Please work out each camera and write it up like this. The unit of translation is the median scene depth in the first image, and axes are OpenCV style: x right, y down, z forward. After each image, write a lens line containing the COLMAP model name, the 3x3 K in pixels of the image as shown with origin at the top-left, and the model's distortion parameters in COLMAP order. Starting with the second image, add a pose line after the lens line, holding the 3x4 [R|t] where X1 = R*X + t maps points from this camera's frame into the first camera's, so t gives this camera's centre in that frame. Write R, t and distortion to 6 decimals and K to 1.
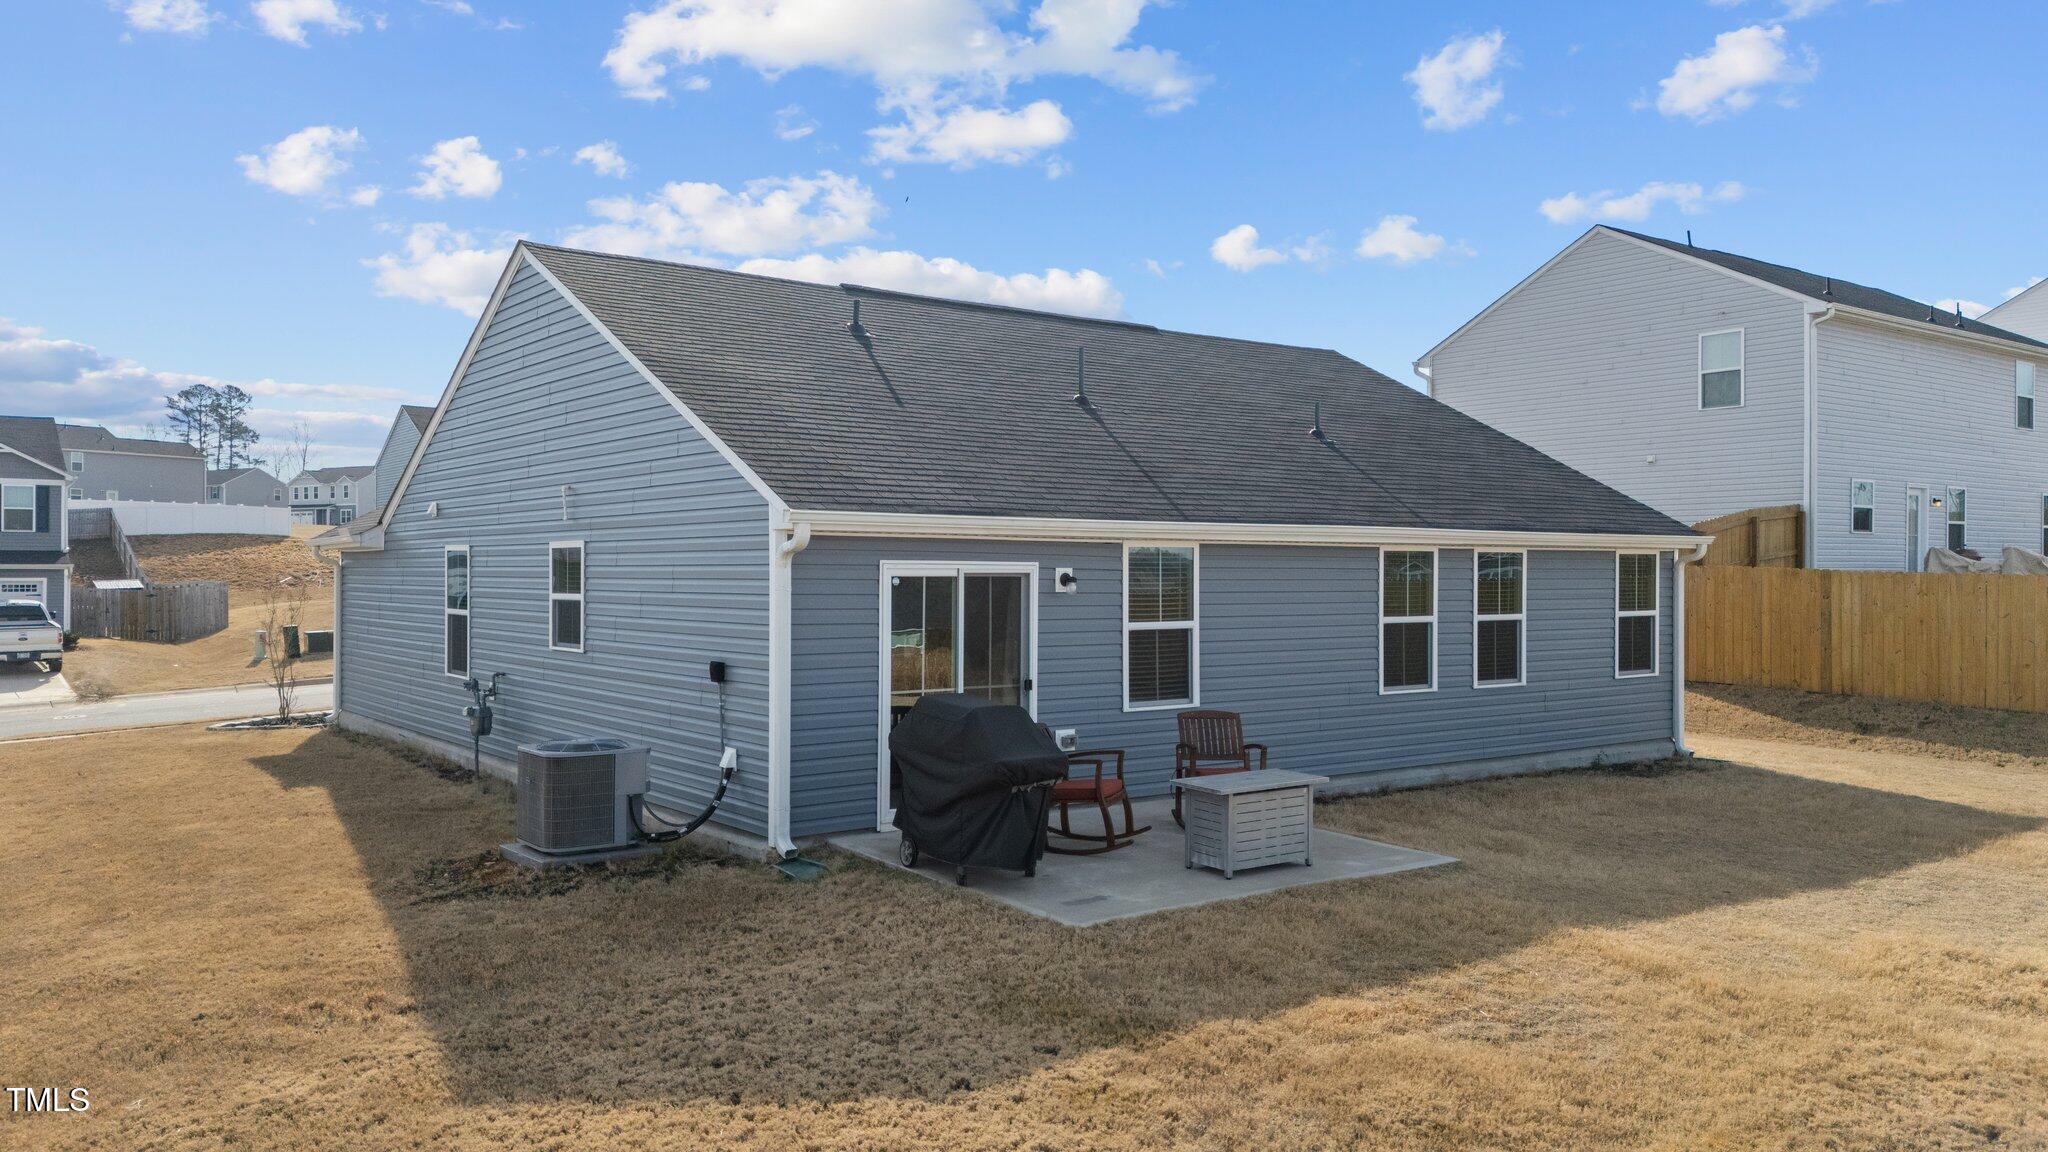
lens RADIAL K [[1504.0, 0, 1024.0], [0, 1504.0, 576.0], [0, 0, 1]] dist [0.061452, -0.064658]
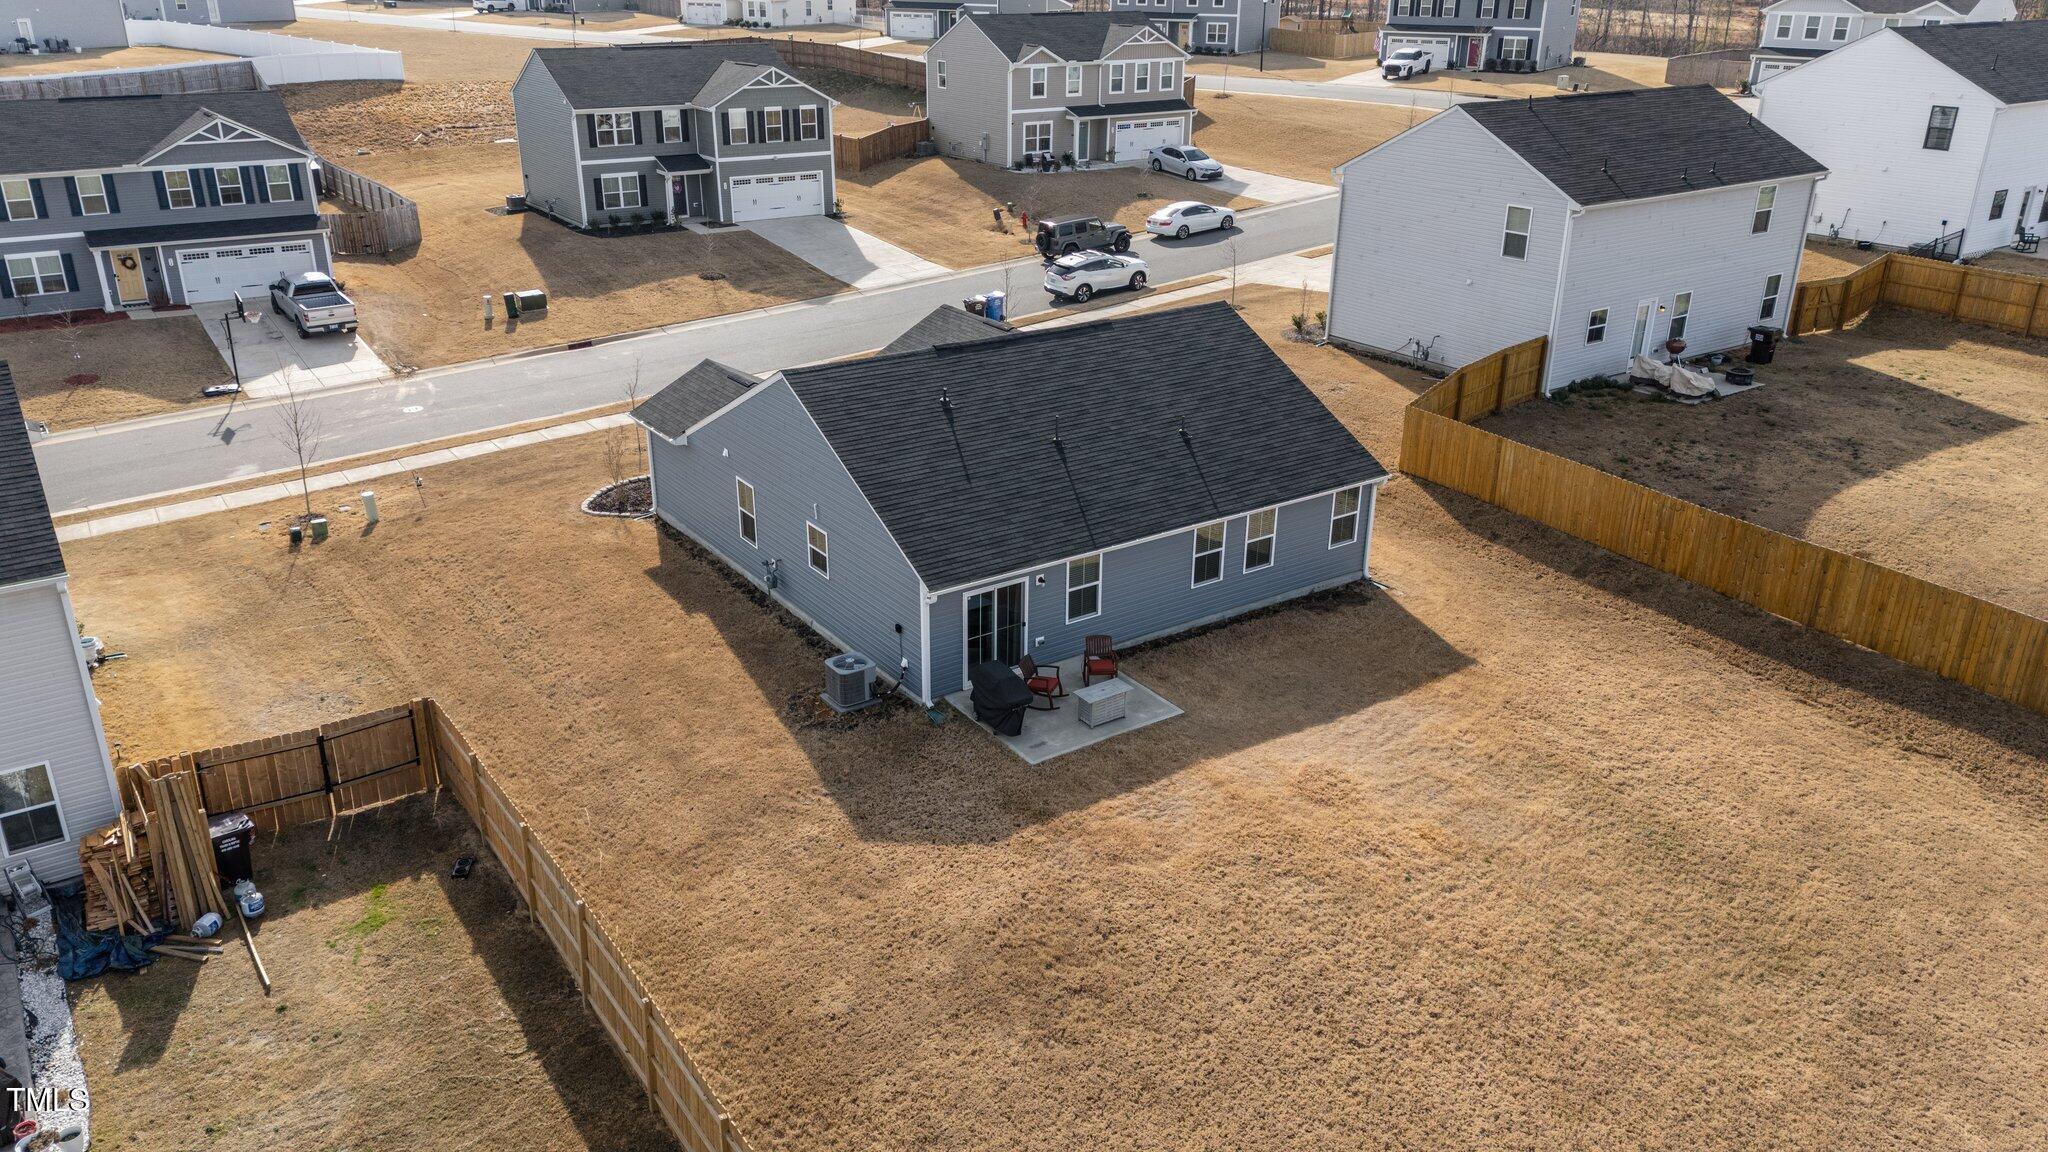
lens RADIAL K [[1504.0, 0, 1024.0], [0, 1504.0, 576.0], [0, 0, 1]] dist [0.061452, -0.064658]
pose [[0.999435, 0.019447, -0.027410, 0.067190], [-0.007529, 0.924403, 0.381343, -0.914116], [0.032754, -0.380921, 0.924027, -1.190007]]
